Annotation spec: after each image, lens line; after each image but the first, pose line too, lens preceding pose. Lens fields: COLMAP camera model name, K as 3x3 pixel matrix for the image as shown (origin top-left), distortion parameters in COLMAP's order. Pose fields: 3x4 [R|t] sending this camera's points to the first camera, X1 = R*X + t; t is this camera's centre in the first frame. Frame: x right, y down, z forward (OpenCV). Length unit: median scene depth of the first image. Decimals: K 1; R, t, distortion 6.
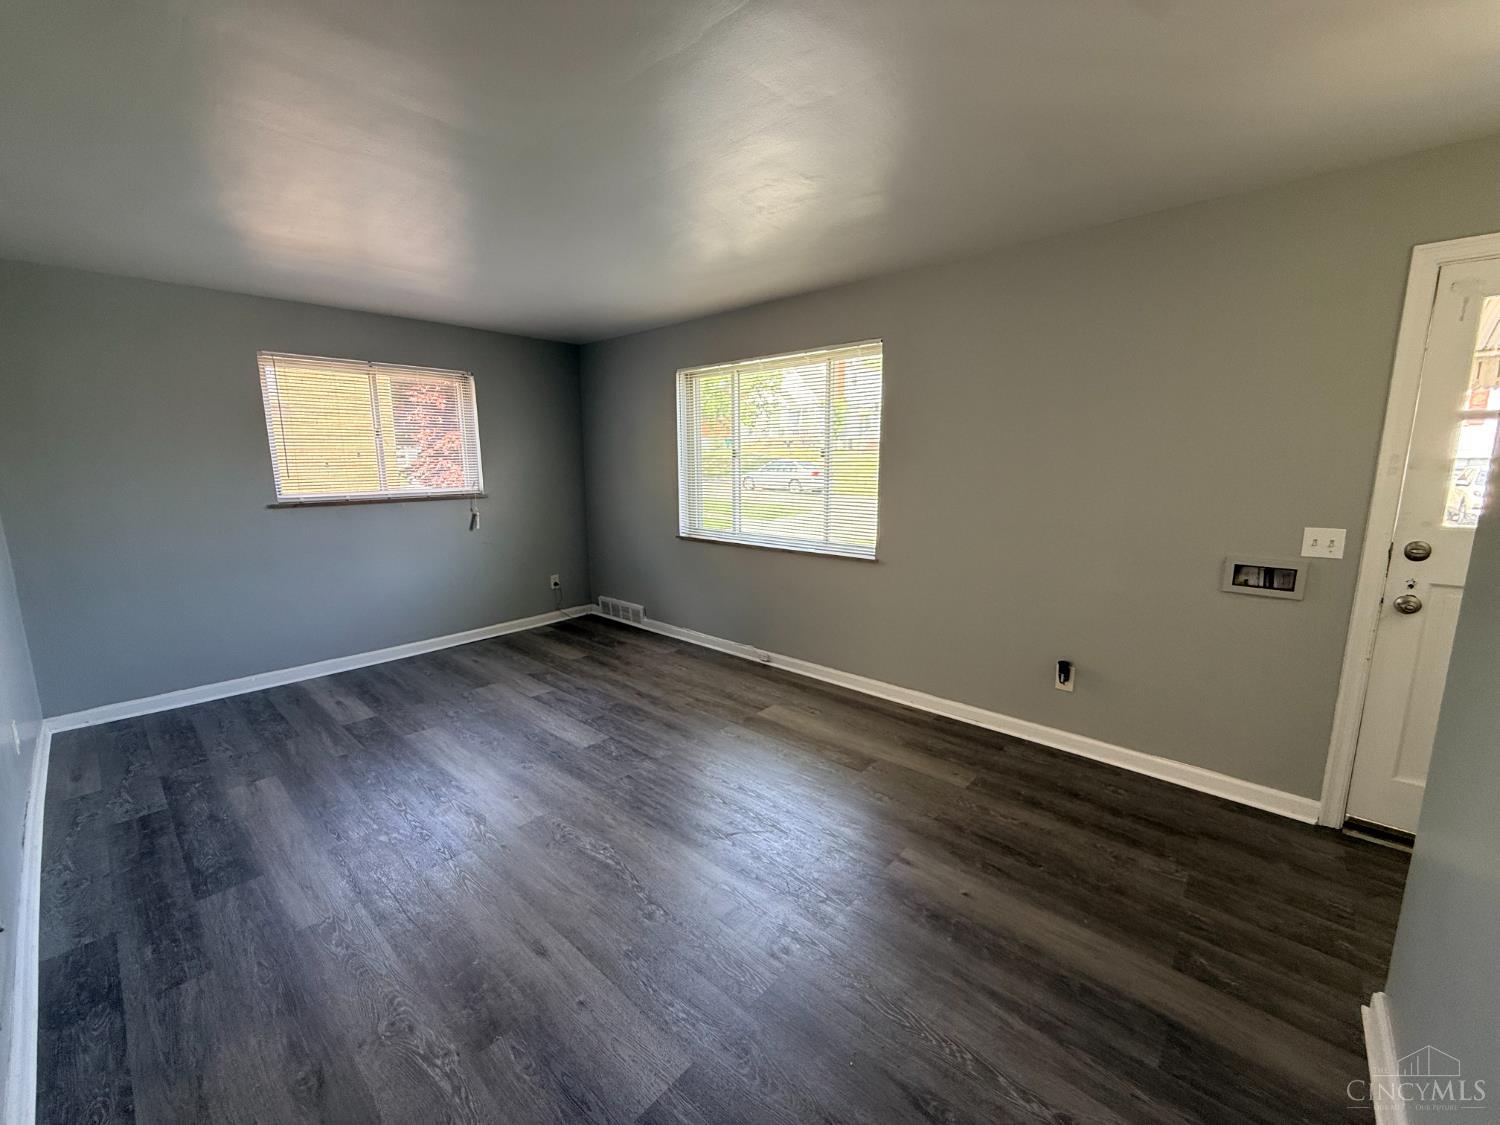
lens RADIAL K [[597.8, 0, 746.1], [0, 597.8, 562.1], [0, 0, 1]] dist [-0.001096, 0.000143]
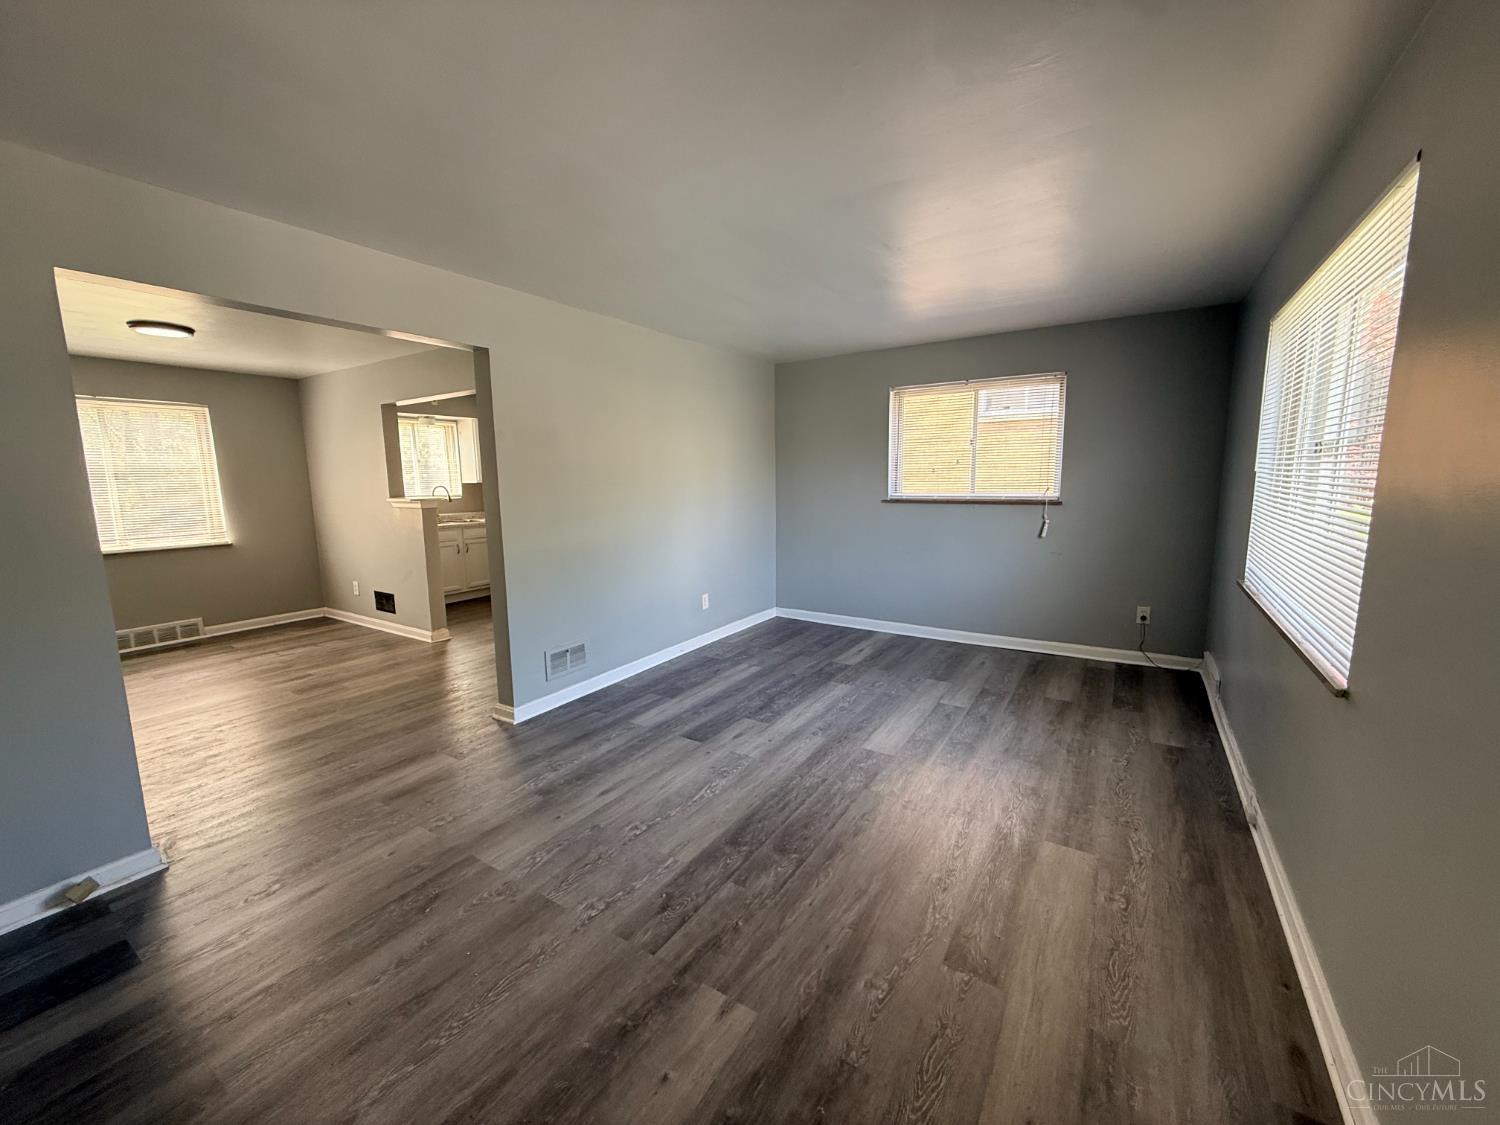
lens RADIAL K [[597.8, 0, 746.1], [0, 597.8, 562.1], [0, 0, 1]] dist [-0.001096, 0.000143]
pose [[0.166272, 0.147643, -0.974964, 0.527371], [-0.154484, 0.980419, 0.122122, -0.076301], [0.973904, 0.130311, 0.185825, 0.474776]]
